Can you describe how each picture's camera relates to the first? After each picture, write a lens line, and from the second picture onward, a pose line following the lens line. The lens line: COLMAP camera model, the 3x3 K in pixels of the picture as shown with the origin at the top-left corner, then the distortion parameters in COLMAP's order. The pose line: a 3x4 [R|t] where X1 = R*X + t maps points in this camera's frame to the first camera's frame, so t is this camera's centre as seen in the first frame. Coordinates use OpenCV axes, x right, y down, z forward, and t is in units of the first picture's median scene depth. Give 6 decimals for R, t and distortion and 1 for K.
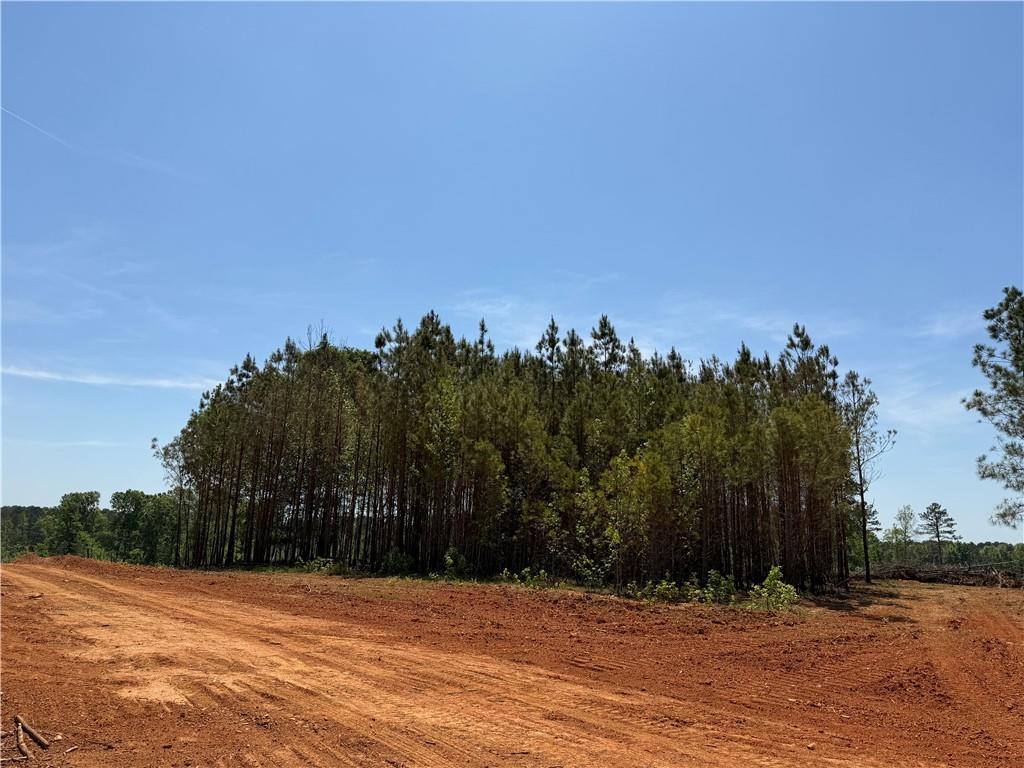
lens RADIAL K [[721.0, 0, 512.0], [0, 721.0, 384.0], [0, 0, 1]] dist [0.008080, 0.003156]
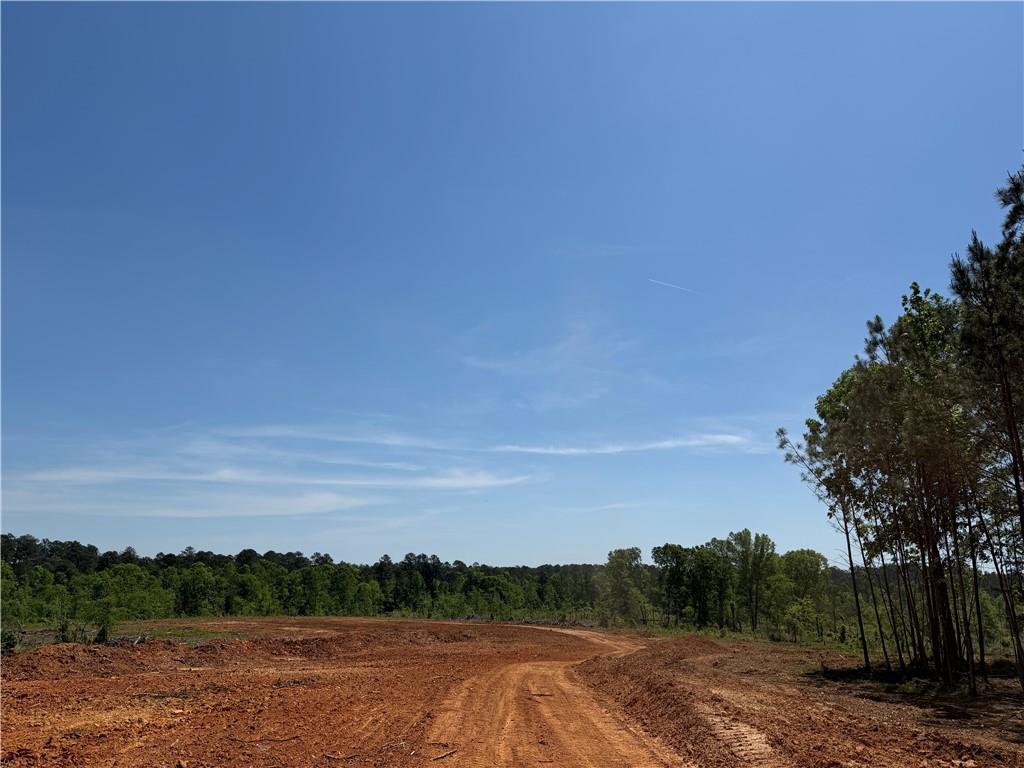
lens RADIAL K [[721.2, 0, 505.9], [0, 721.2, 388.5], [0, 0, 1]] dist [0.077515, -0.099669]
pose [[0.775095, -0.184695, -0.604247, -0.065547], [0.148535, 0.982785, -0.109867, 0.015278], [0.614137, -0.004594, 0.789186, 0.091227]]
